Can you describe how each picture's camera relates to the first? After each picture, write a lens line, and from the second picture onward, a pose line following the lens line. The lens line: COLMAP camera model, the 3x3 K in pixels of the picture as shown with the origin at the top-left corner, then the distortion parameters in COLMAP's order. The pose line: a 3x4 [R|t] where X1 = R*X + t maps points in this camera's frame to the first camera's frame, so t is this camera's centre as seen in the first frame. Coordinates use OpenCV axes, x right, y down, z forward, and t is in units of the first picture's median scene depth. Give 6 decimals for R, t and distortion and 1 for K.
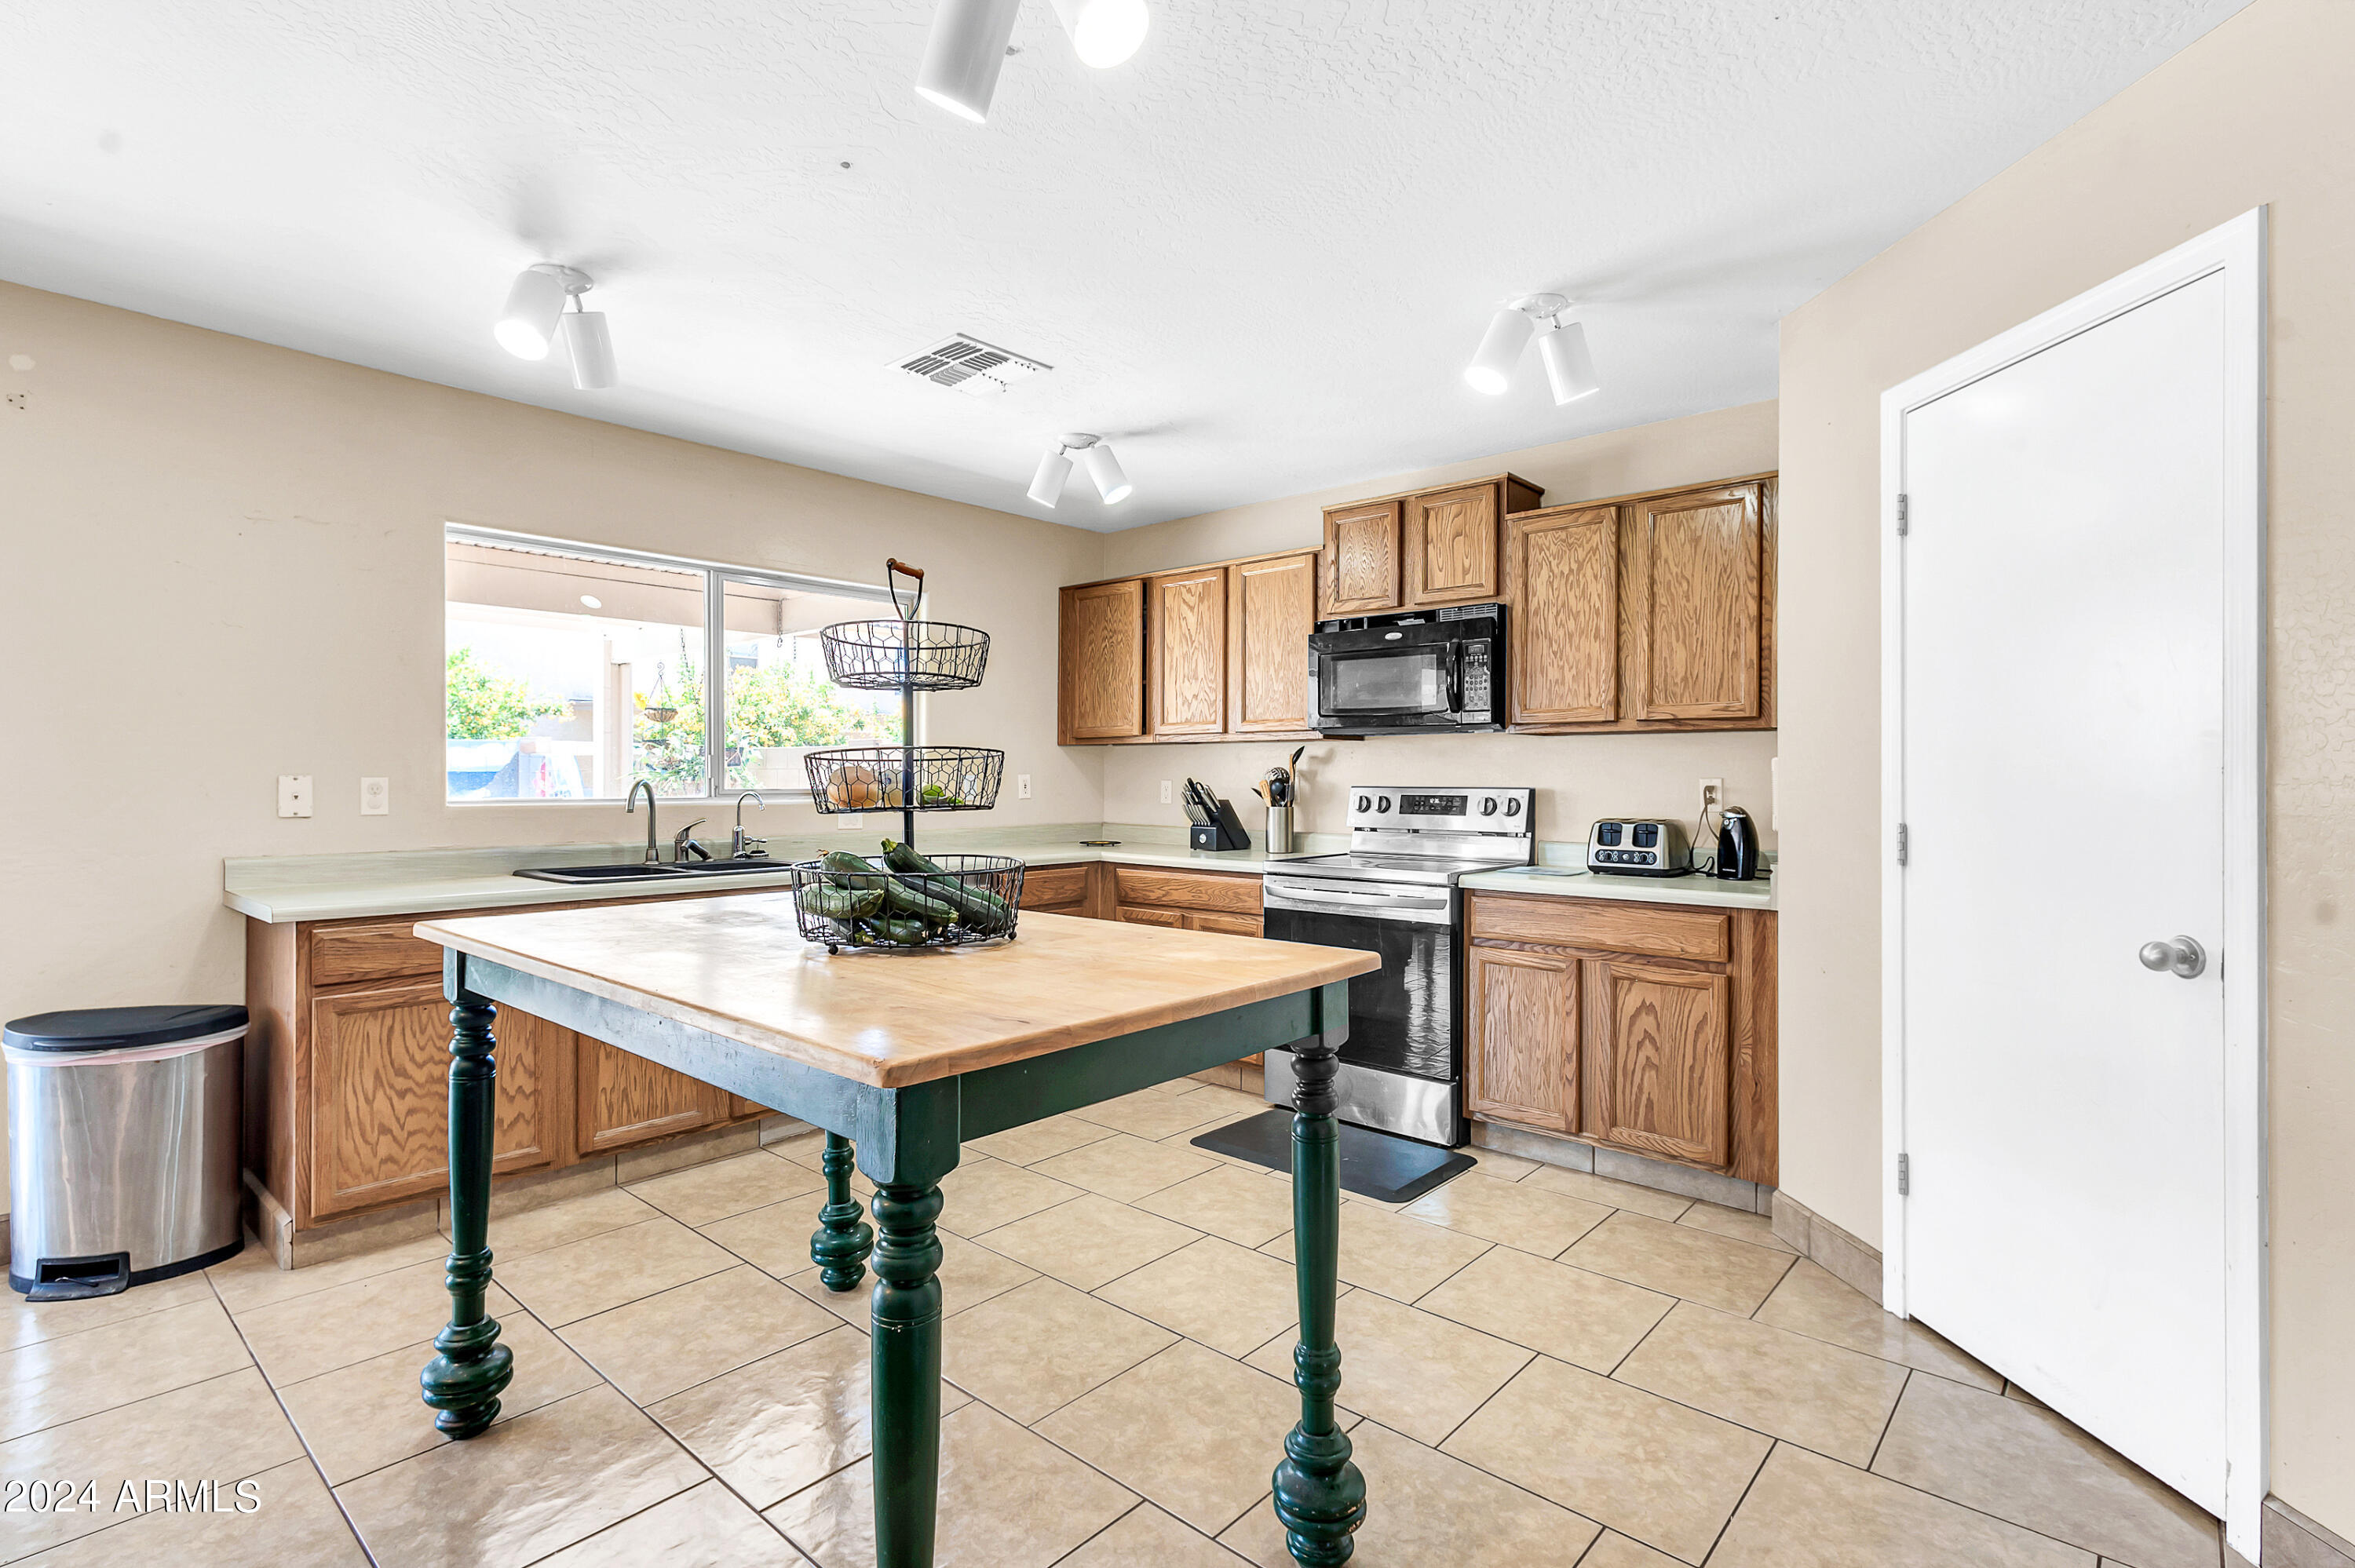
lens RADIAL K [[1115.9, 0, 1173.1], [0, 1115.9, 774.1], [0, 0, 1]] dist [0.001973, 0.002784]
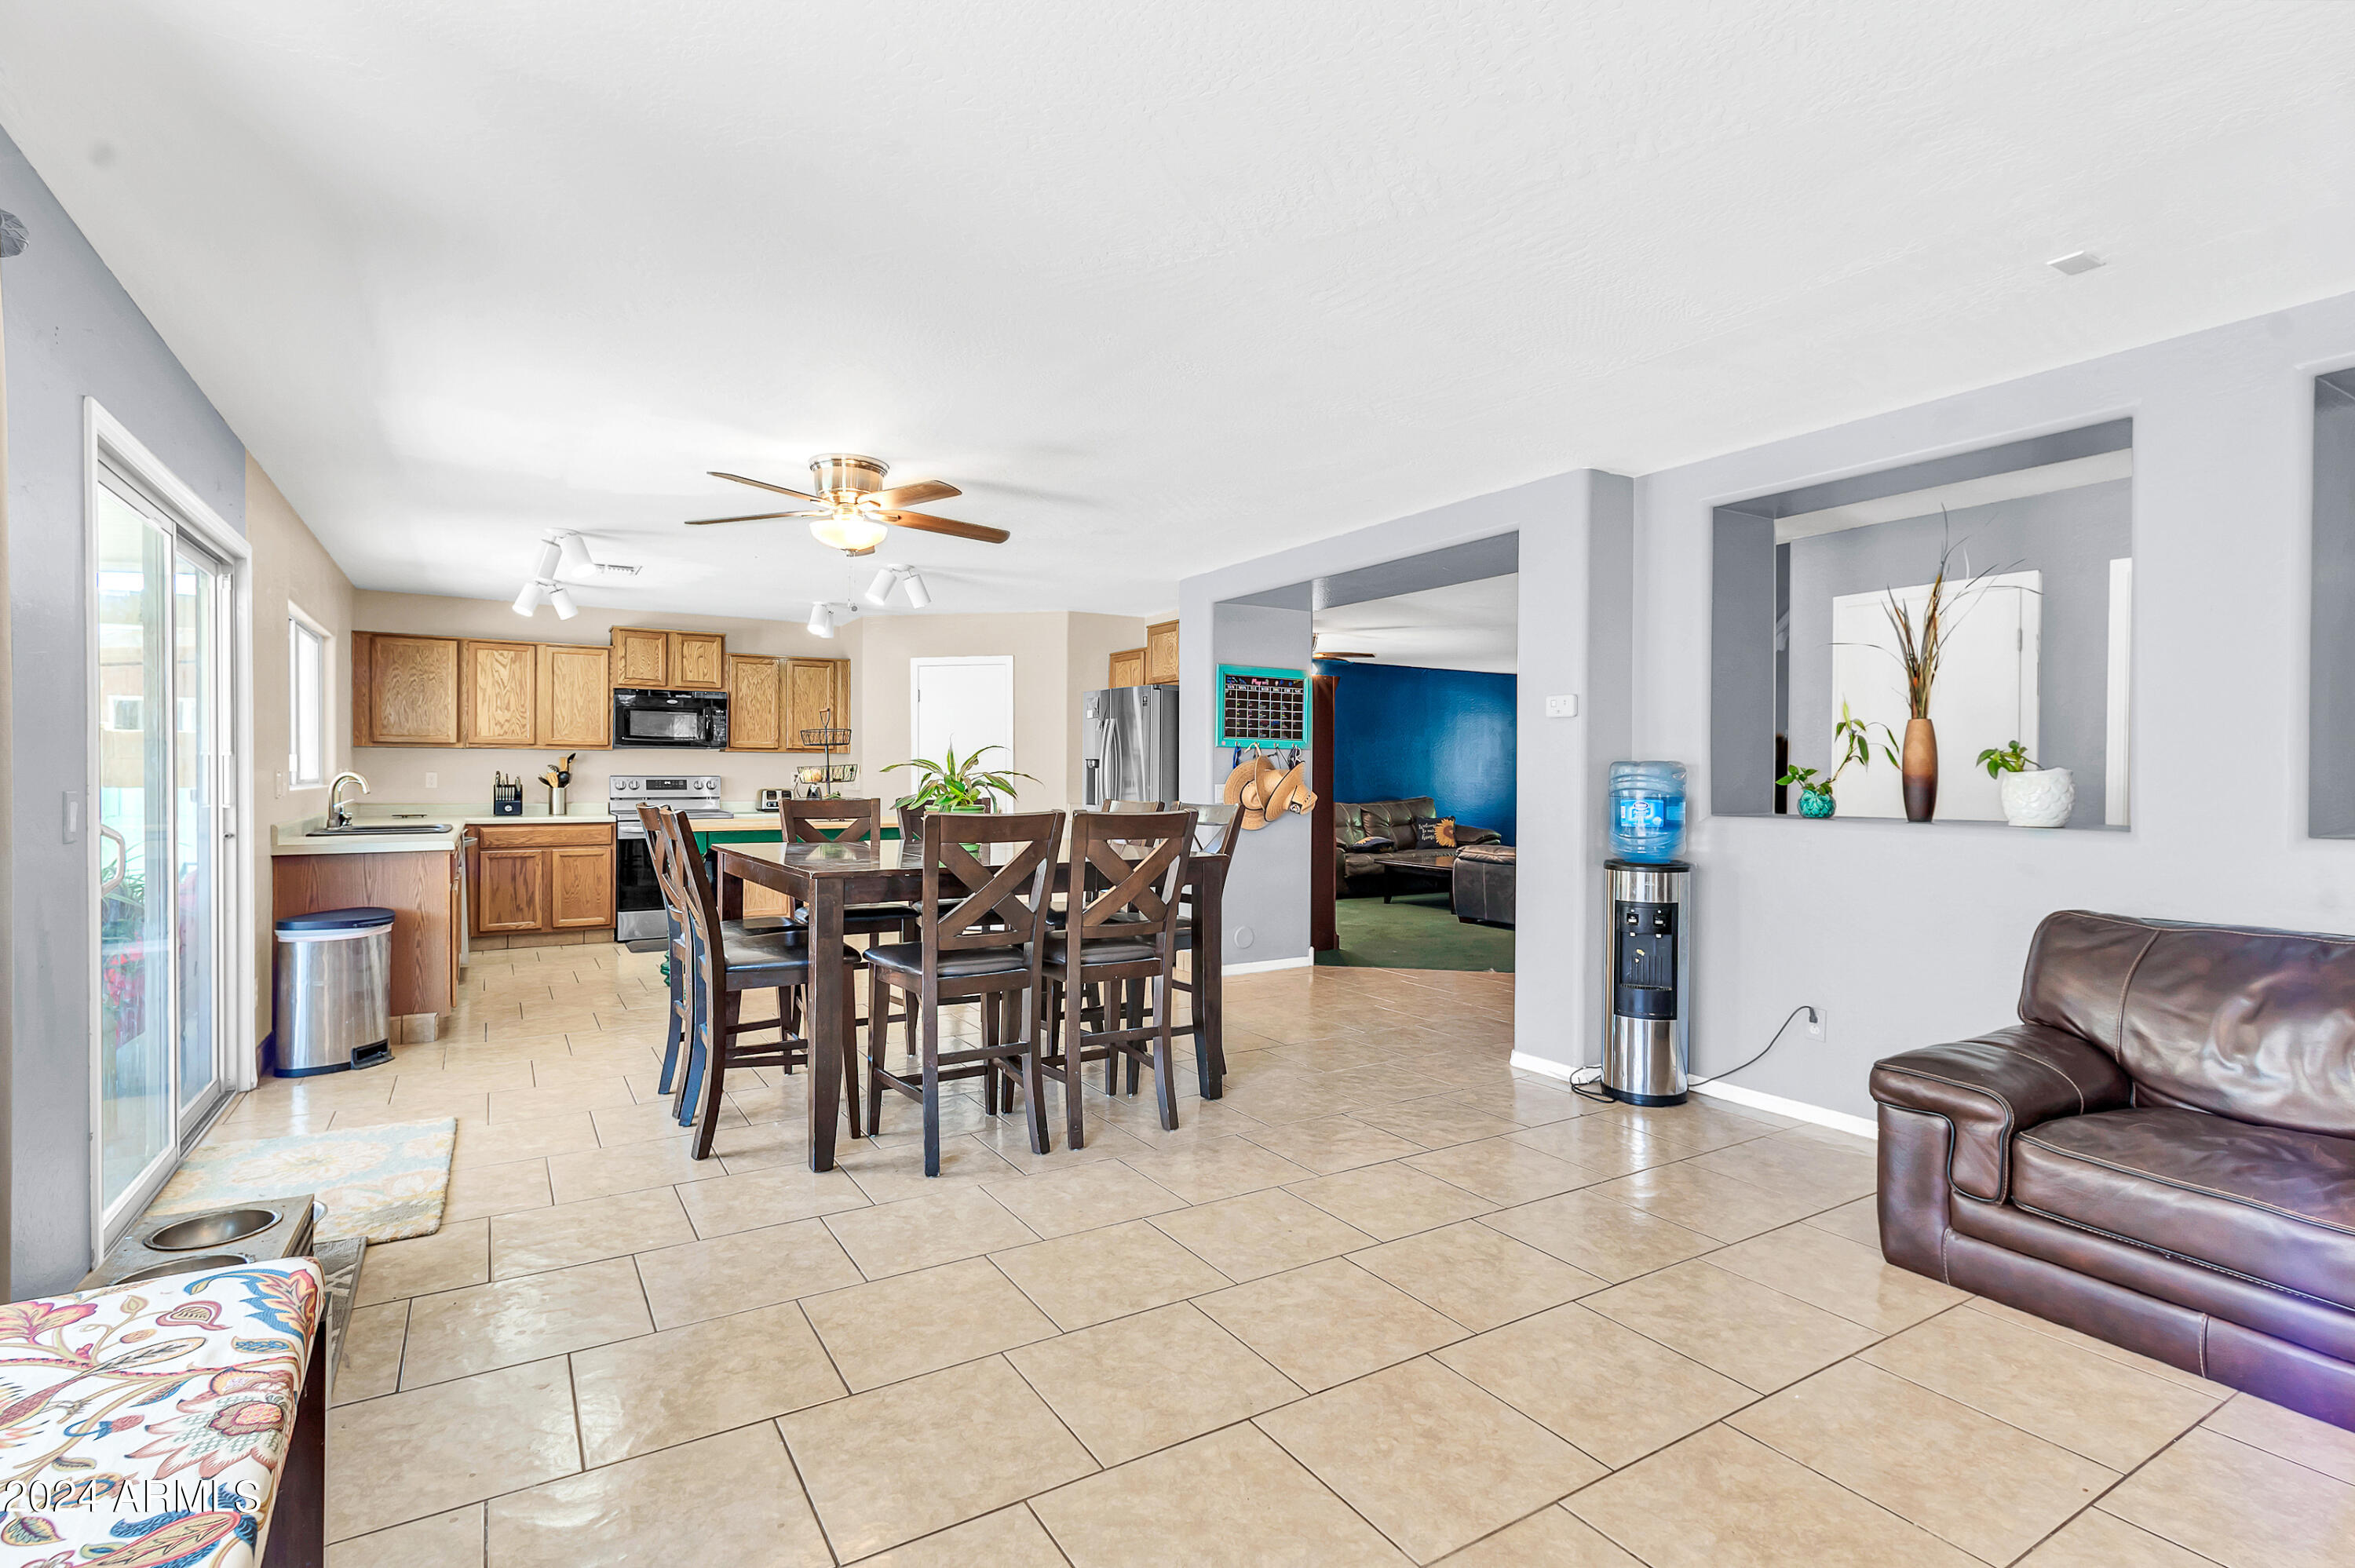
lens RADIAL K [[1115.9, 0, 1171.4], [0, 1115.9, 779.1], [0, 0, 1]] dist [0.001973, 0.002784]
pose [[0.309257, -0.005548, 0.950962, -1.528299], [-0.006637, 0.999946, 0.007992, -0.005099], [-0.950955, -0.008783, 0.309203, -0.521073]]
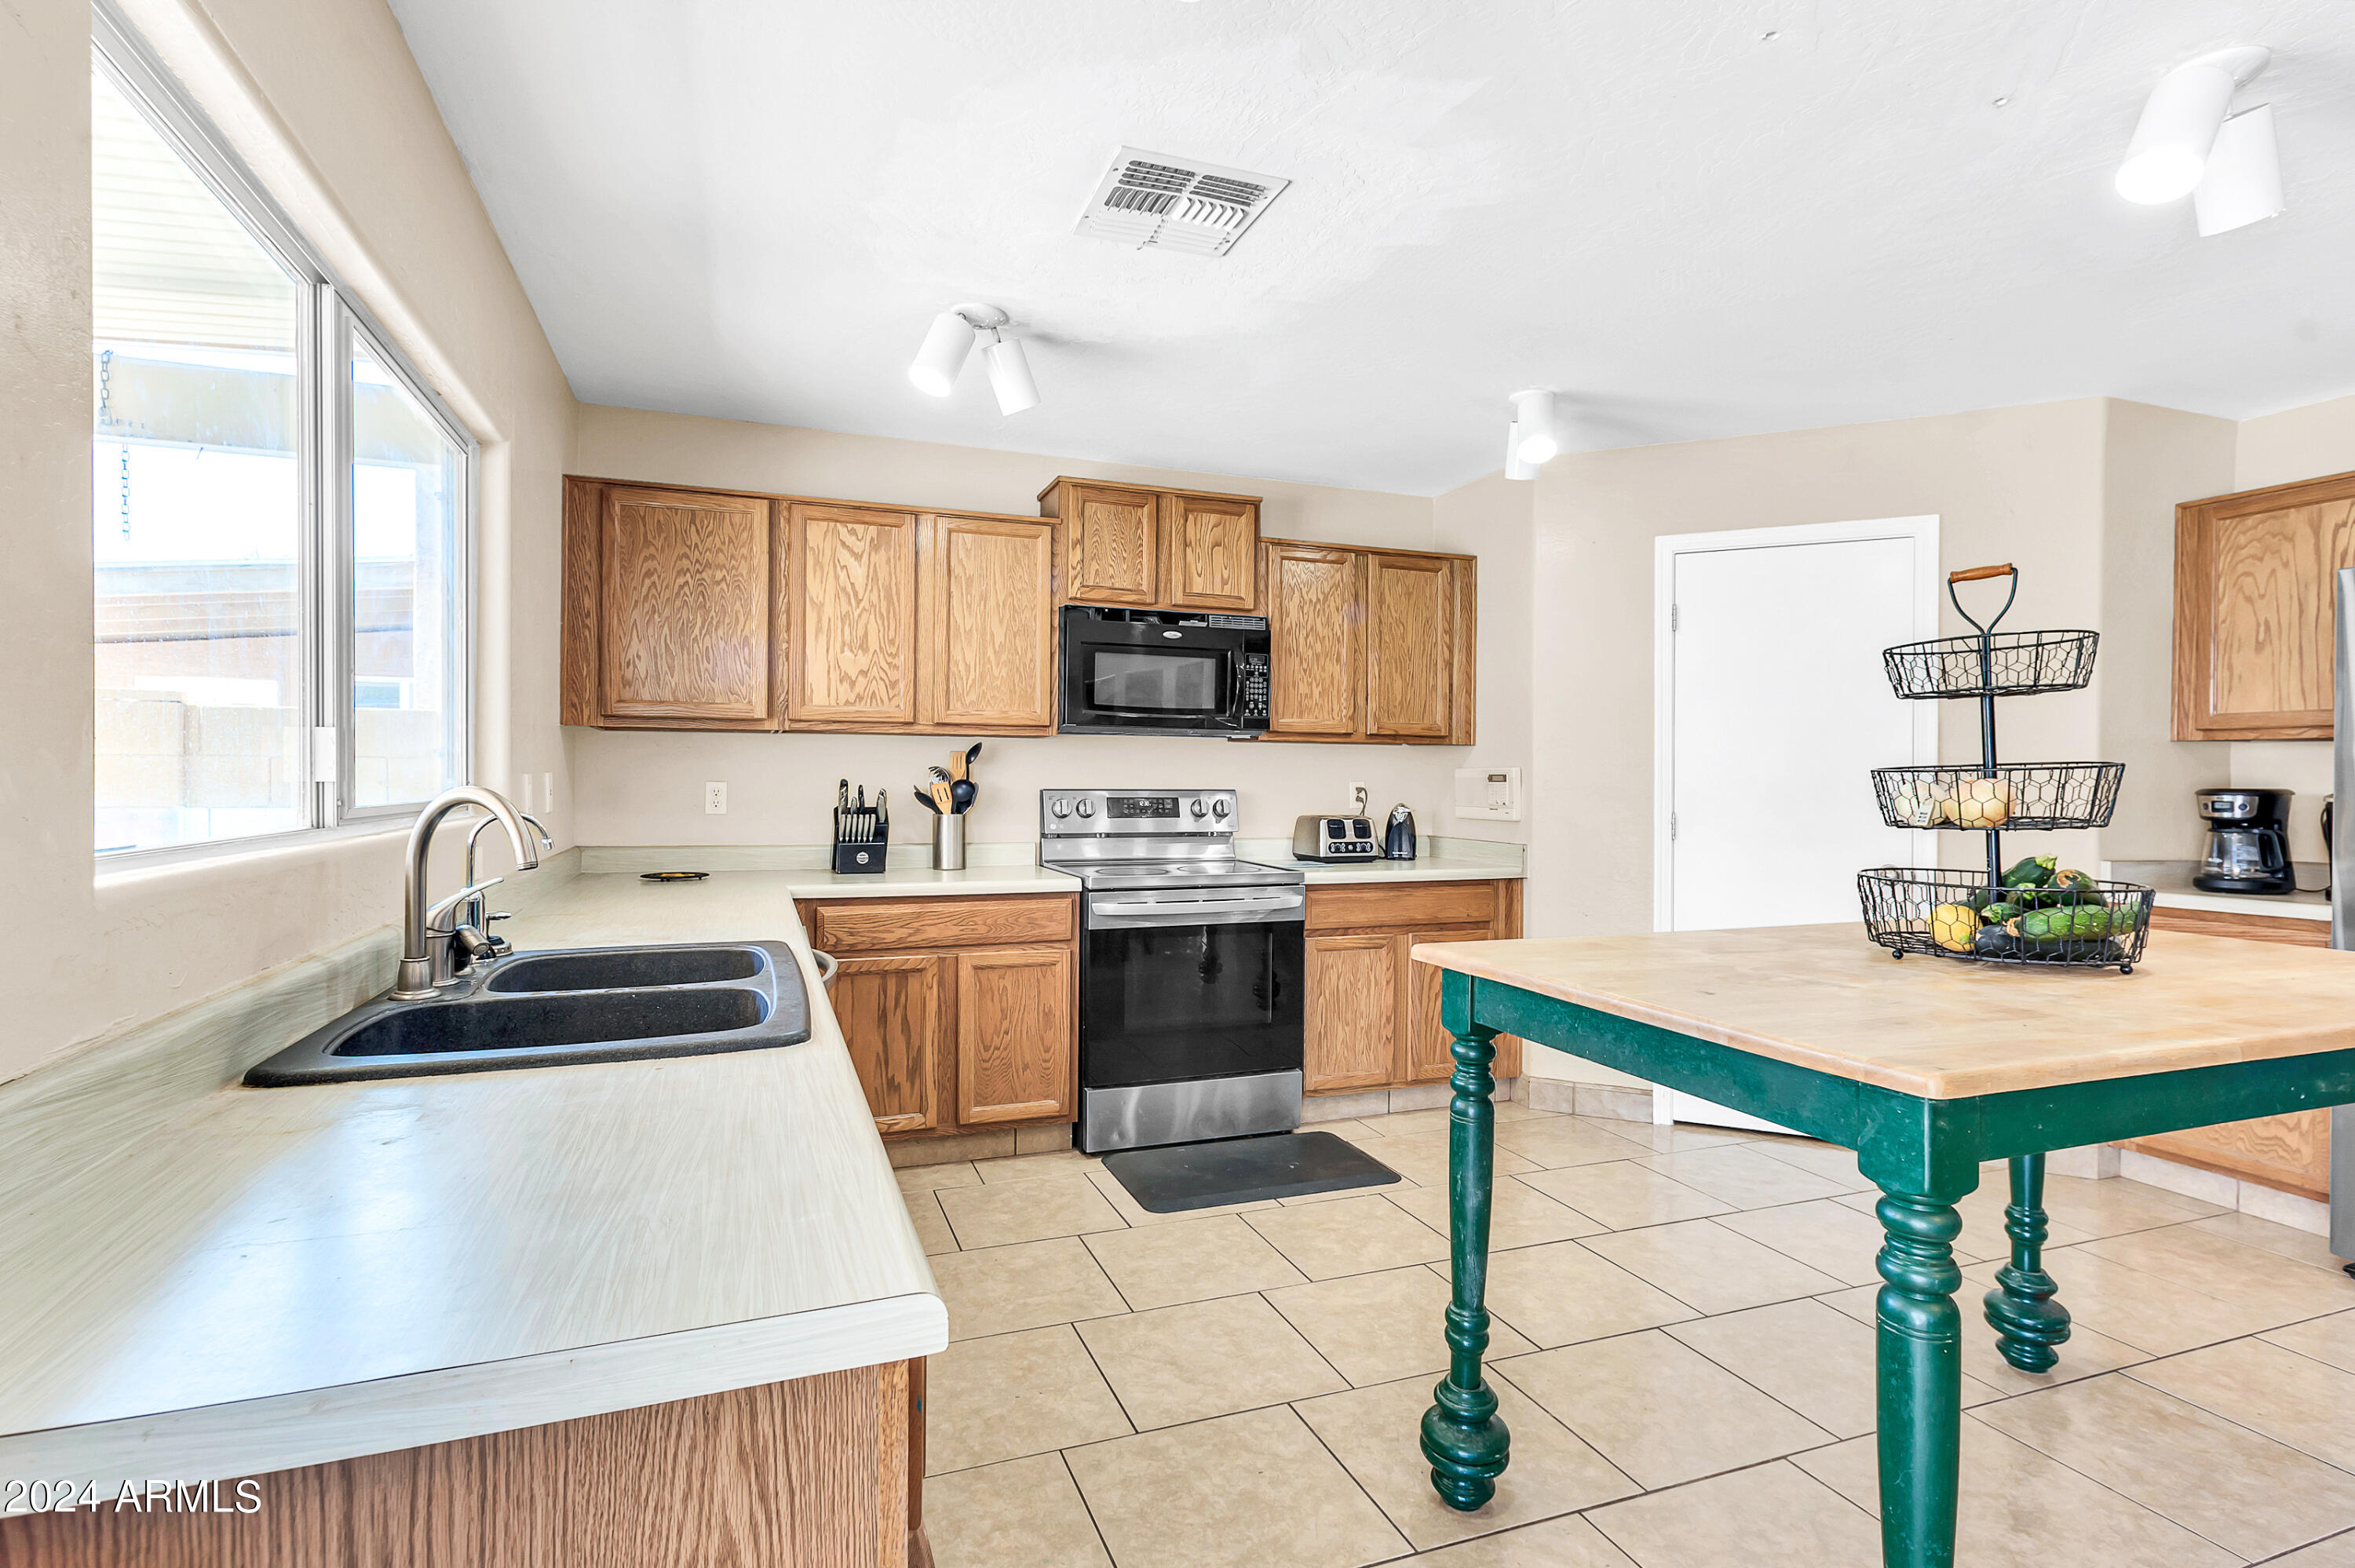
lens RADIAL K [[1115.9, 0, 1172.6], [0, 1115.9, 773.6], [0, 0, 1]] dist [0.001973, 0.002784]
pose [[0.470291, 0.006431, 0.882488, -0.691509], [-0.007648, 0.999966, -0.003212, 0.000524], [-0.882478, -0.005239, 0.470324, 0.567417]]
